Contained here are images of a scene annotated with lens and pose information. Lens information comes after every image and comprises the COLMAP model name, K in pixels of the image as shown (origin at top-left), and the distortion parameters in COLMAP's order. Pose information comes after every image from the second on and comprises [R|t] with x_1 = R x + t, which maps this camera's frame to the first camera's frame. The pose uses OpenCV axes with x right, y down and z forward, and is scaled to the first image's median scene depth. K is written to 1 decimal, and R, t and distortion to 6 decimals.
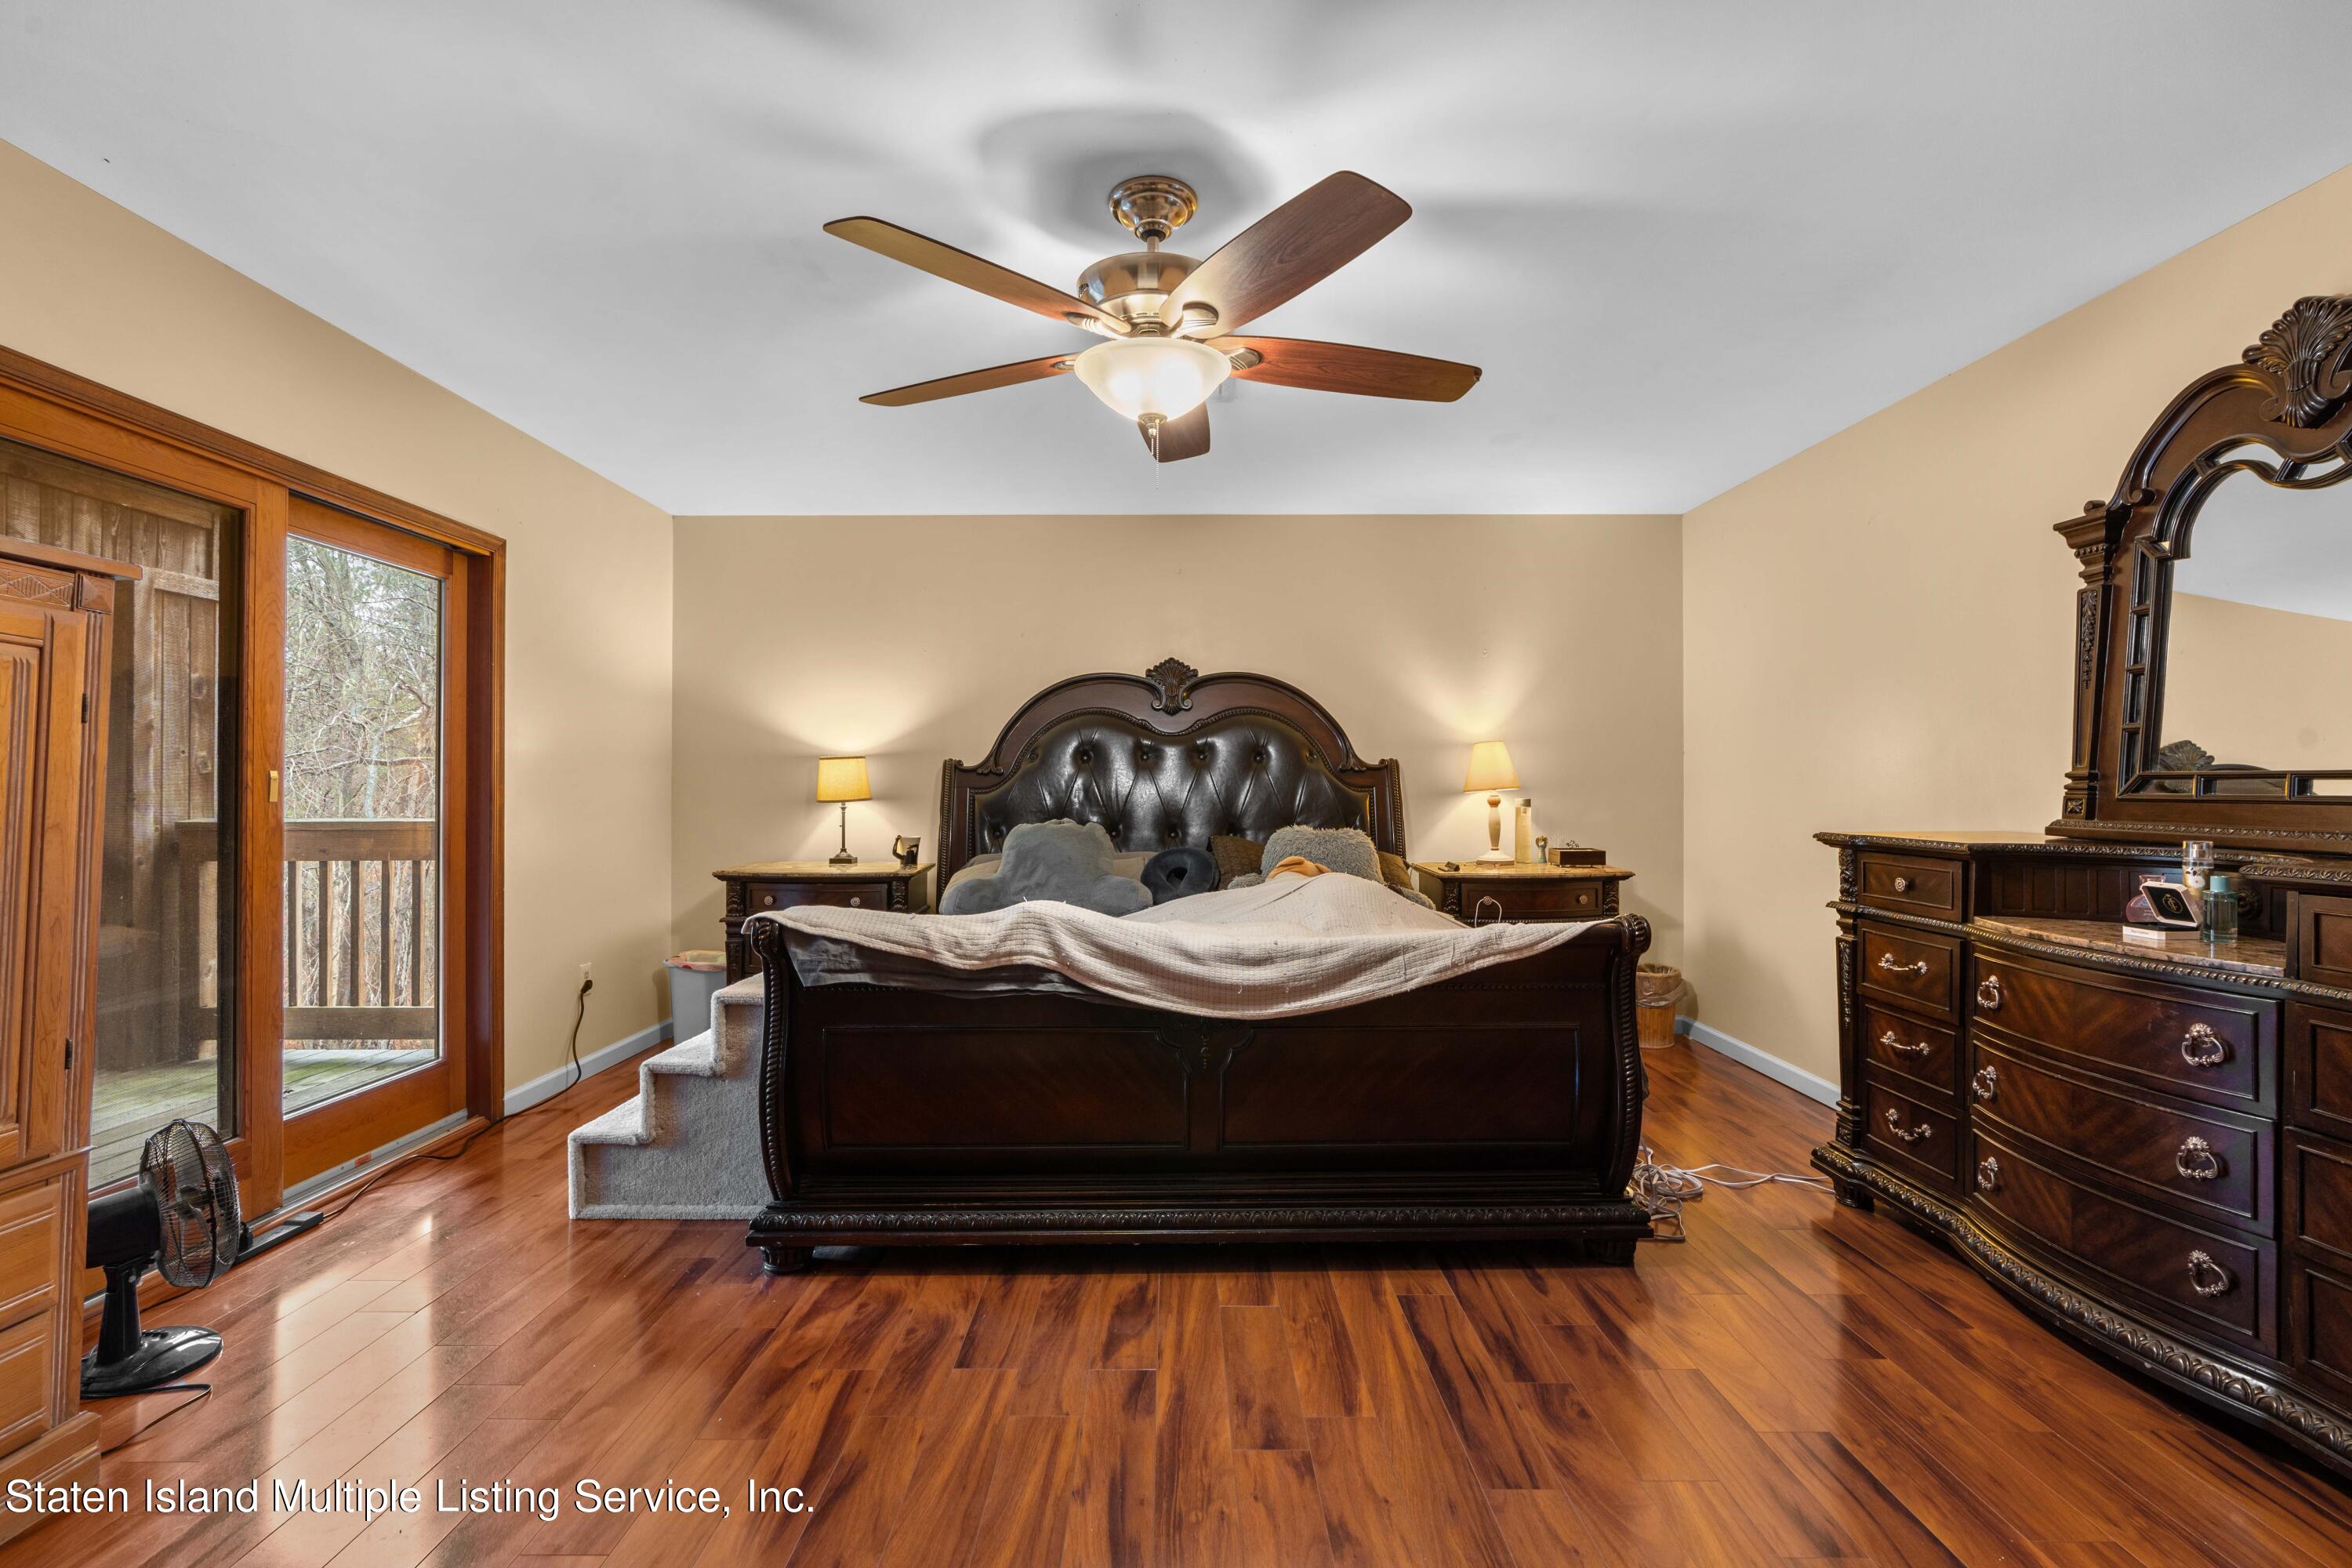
lens RADIAL K [[1059.5, 0, 1173.8], [0, 1059.5, 783.4], [0, 0, 1]] dist [-0.010824, 0.003897]
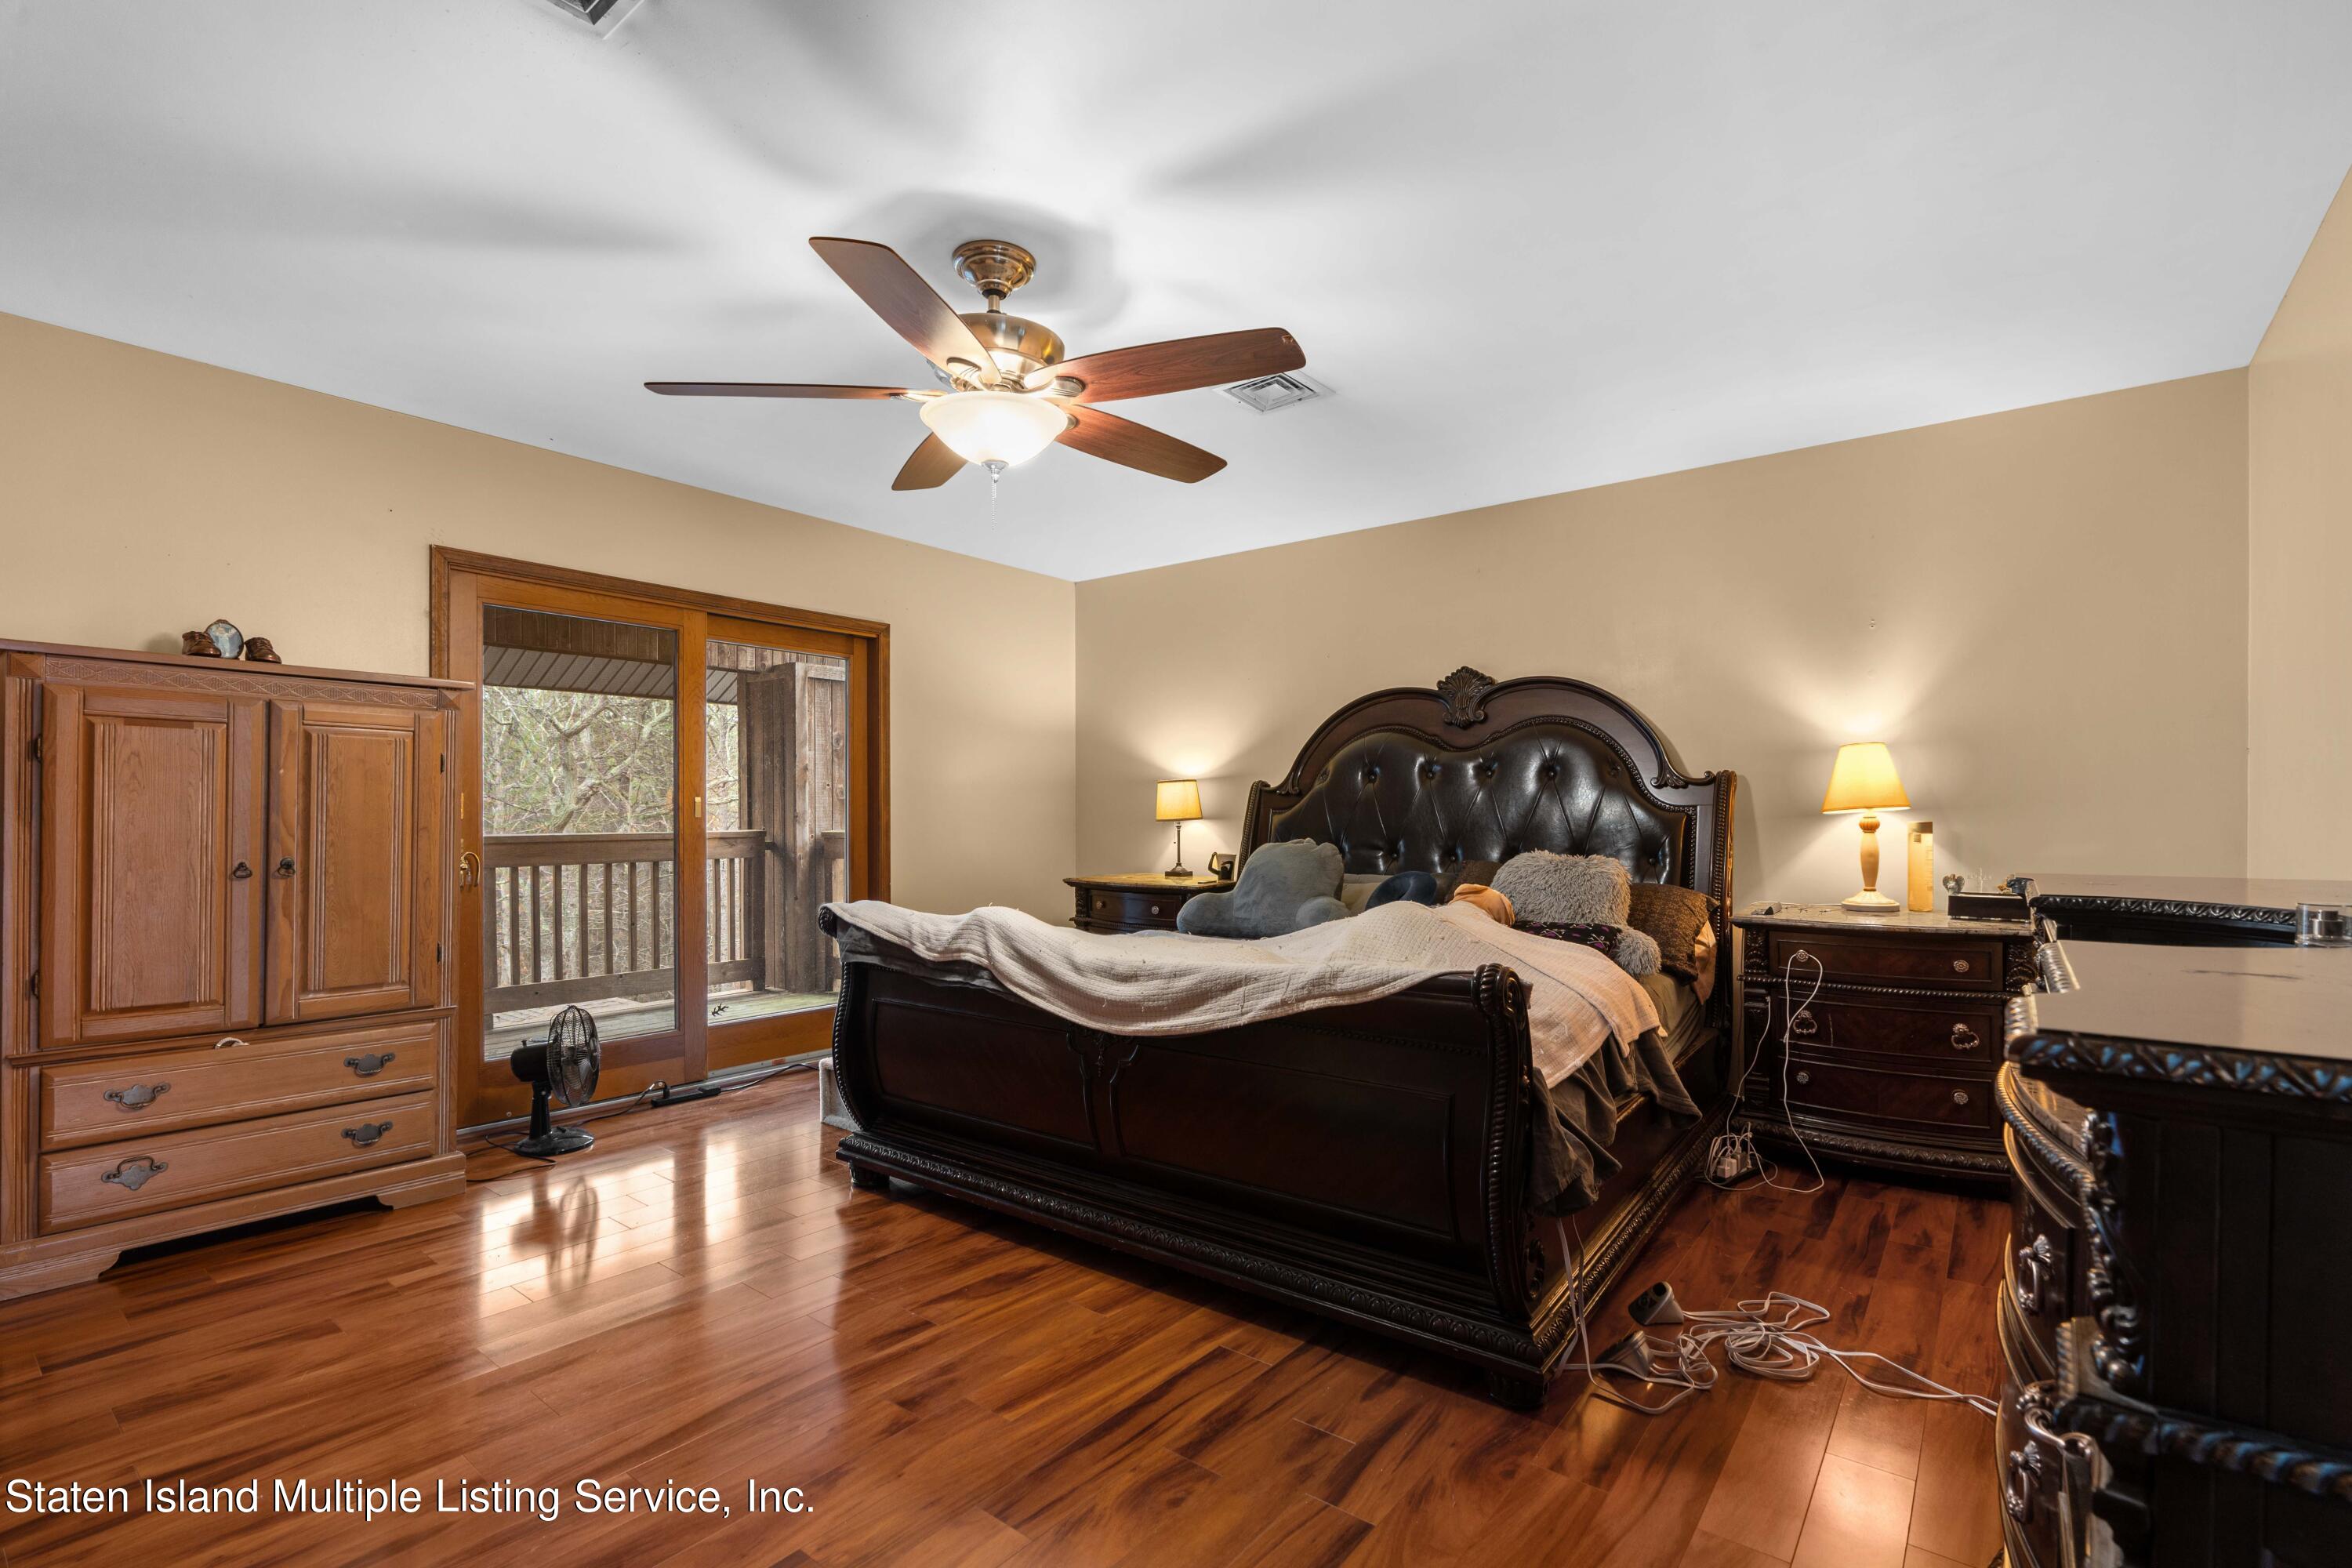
lens RADIAL K [[1059.5, 0, 1158.9], [0, 1059.5, 824.1], [0, 0, 1]] dist [-0.010824, 0.003897]
pose [[0.785935, 0.007009, -0.618270, 0.628118], [0.003799, 0.999862, 0.016163, 0.004783], [0.618298, -0.015052, 0.785800, 0.198809]]
